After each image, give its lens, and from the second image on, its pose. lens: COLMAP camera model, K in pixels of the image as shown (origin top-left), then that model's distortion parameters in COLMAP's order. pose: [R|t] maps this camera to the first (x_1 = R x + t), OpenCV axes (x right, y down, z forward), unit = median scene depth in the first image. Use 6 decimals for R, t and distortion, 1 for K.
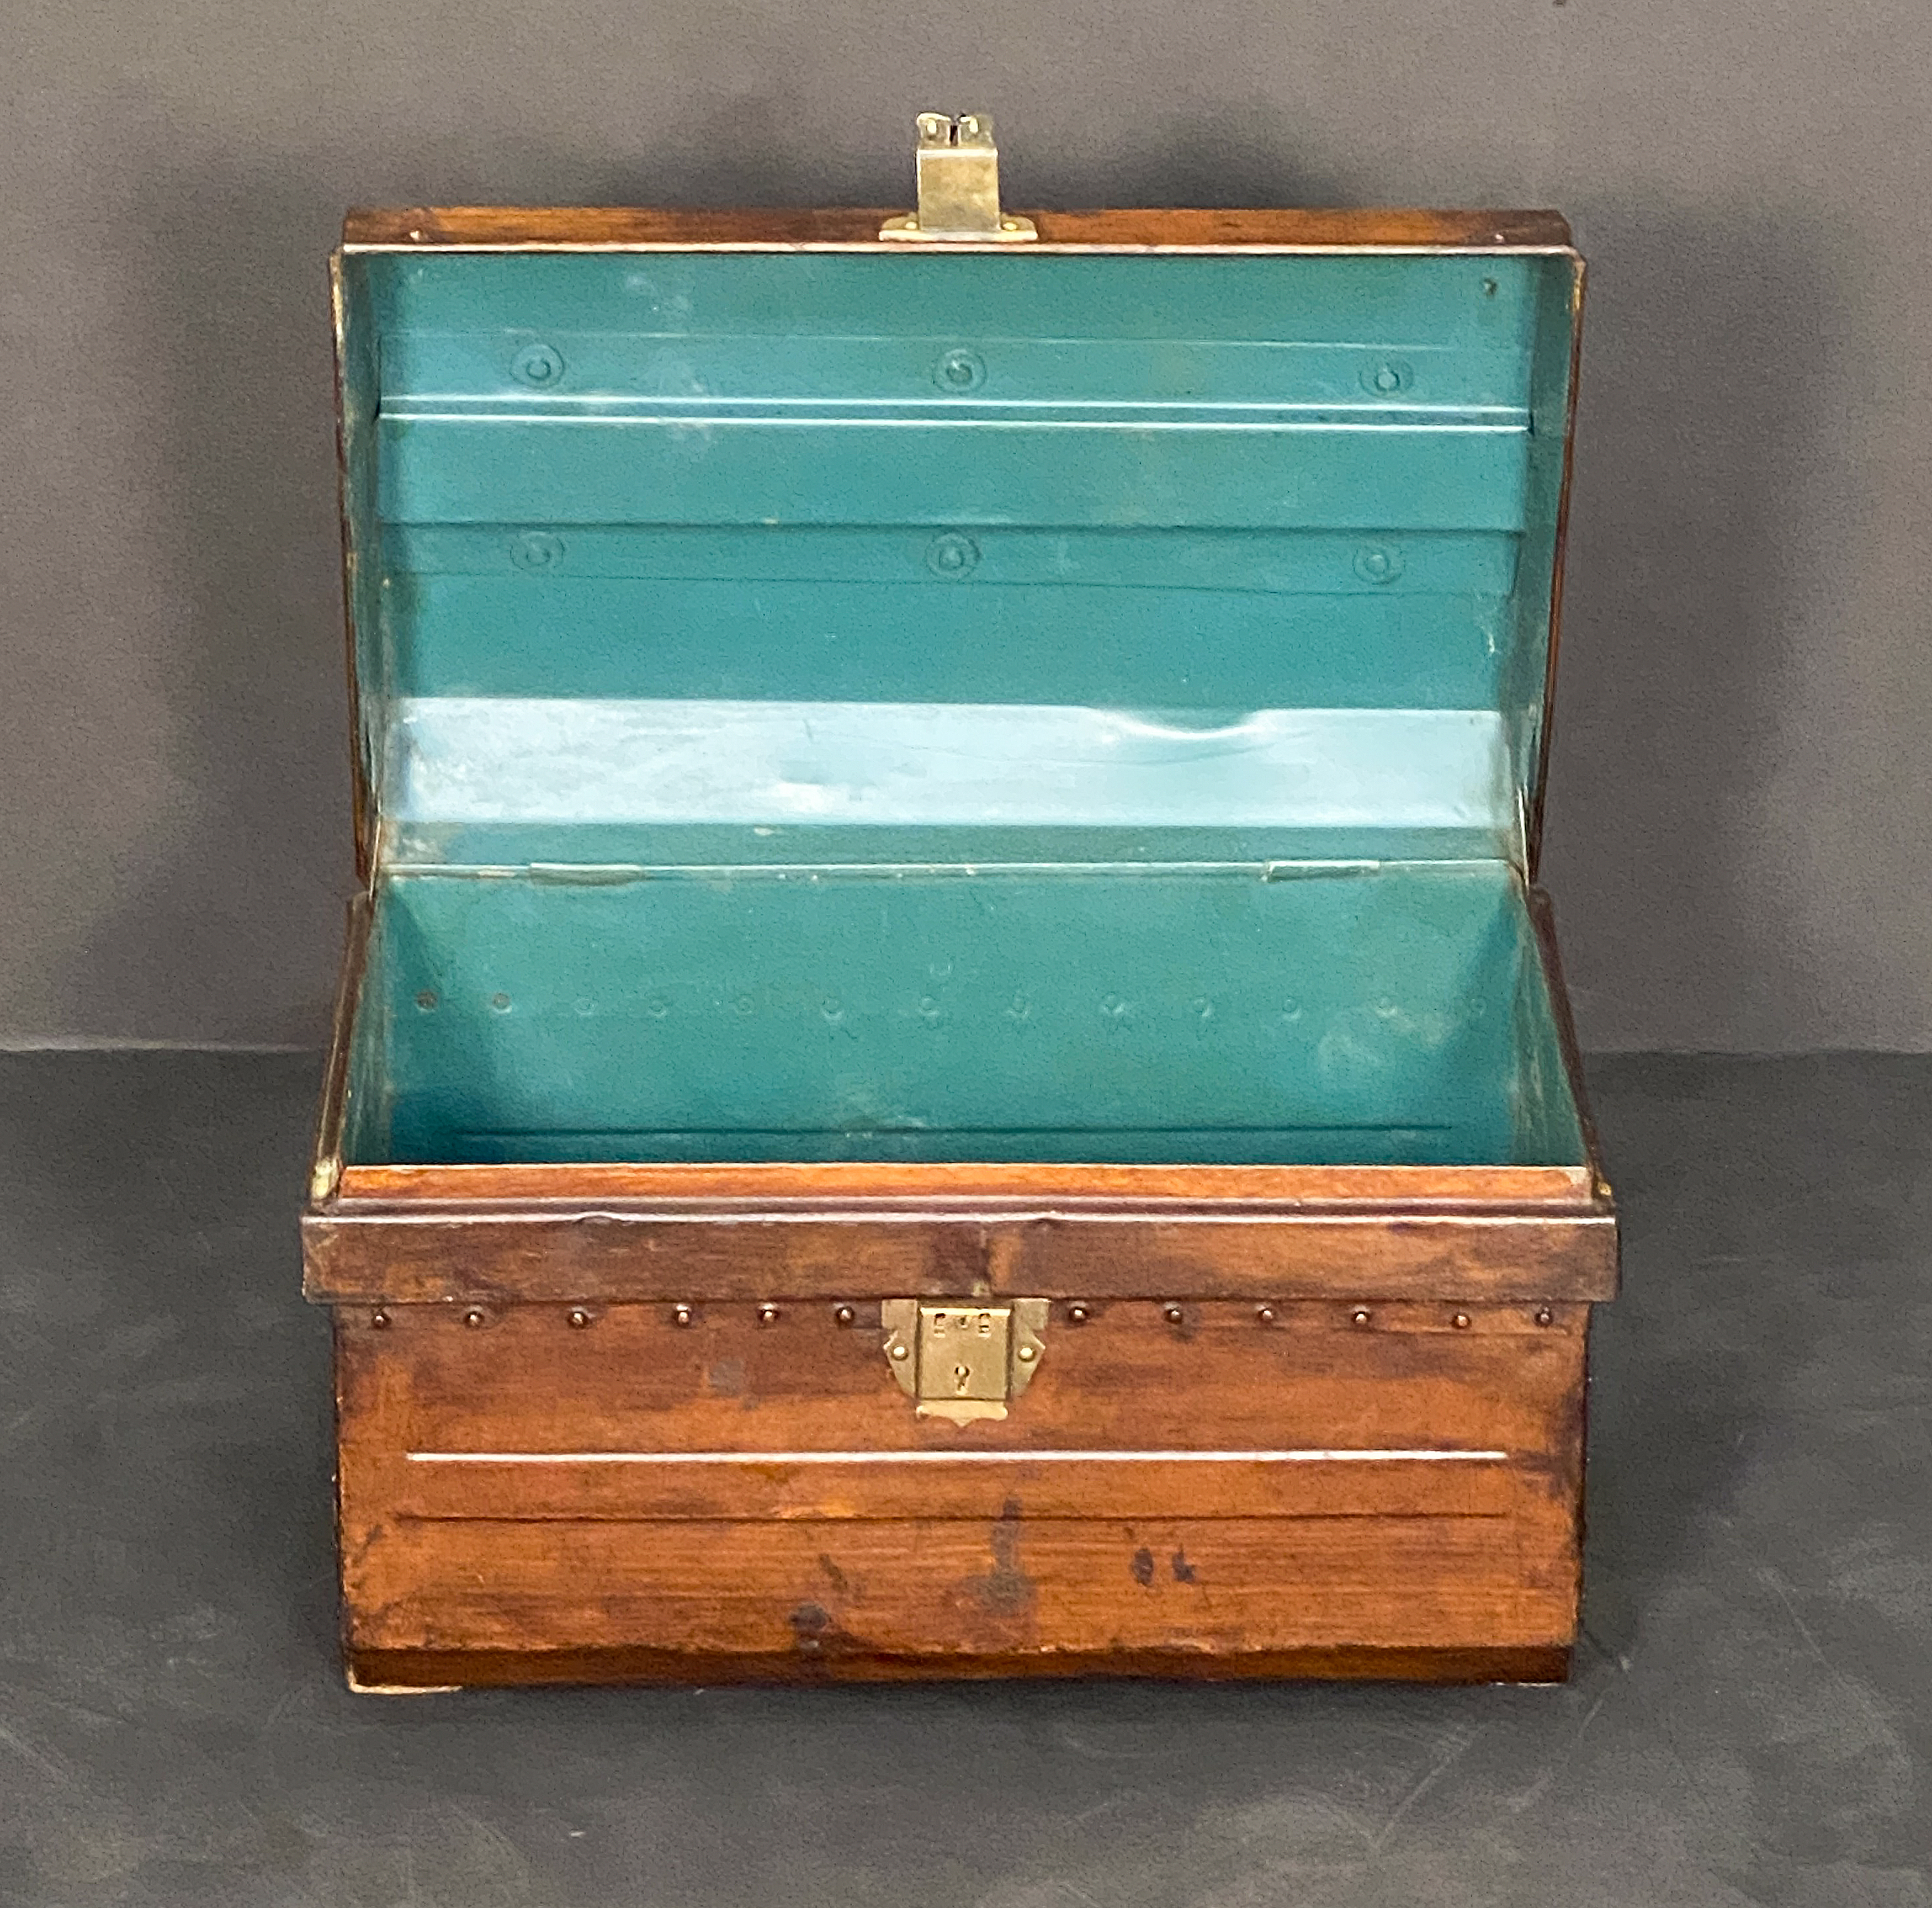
lens RADIAL K [[7069.3, 0, 982.3], [0, 7069.3, 954.1], [0, 0, 1]] dist [0.286812, 0.000000]
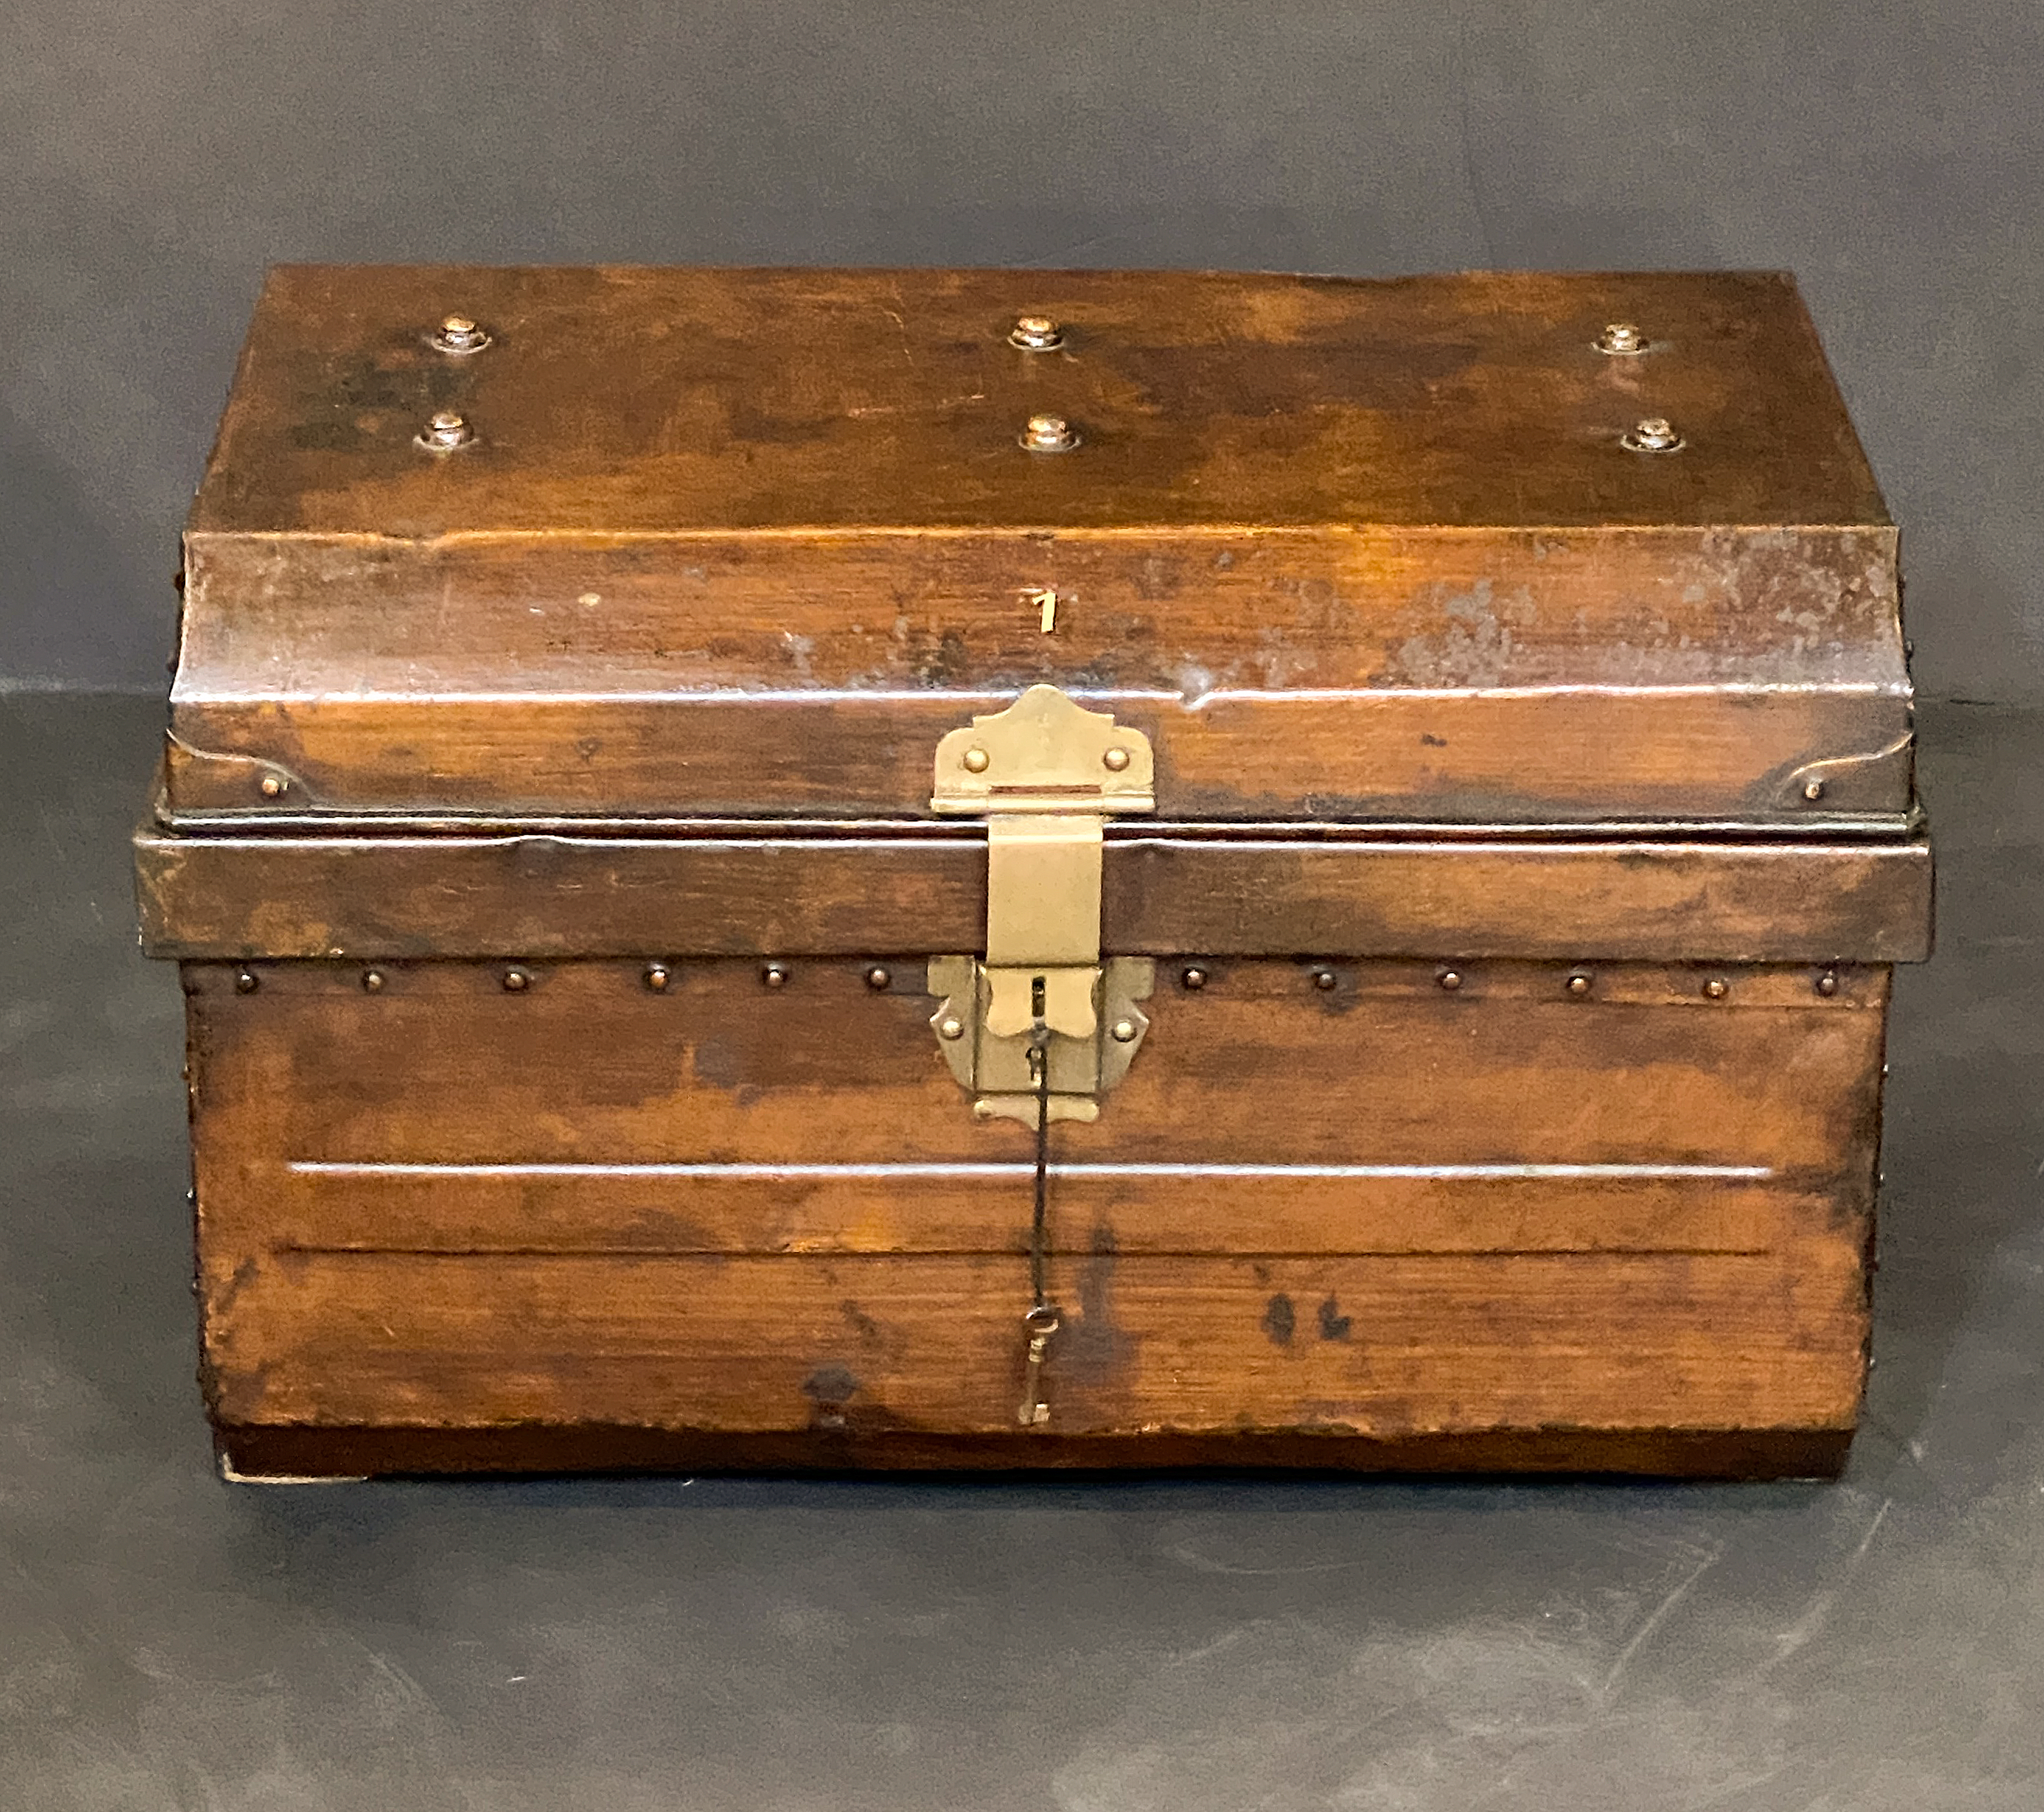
lens RADIAL K [[5230.0, 0, 1005.2], [0, 5230.0, 902.4], [0, 0, 1]] dist [0.143066, 0.000000]
pose [[0.999958, 0.003519, -0.008434, -0.001562], [-0.003452, 0.999962, 0.007991, 0.038628], [0.008462, -0.007962, 0.999933, 0.453047]]
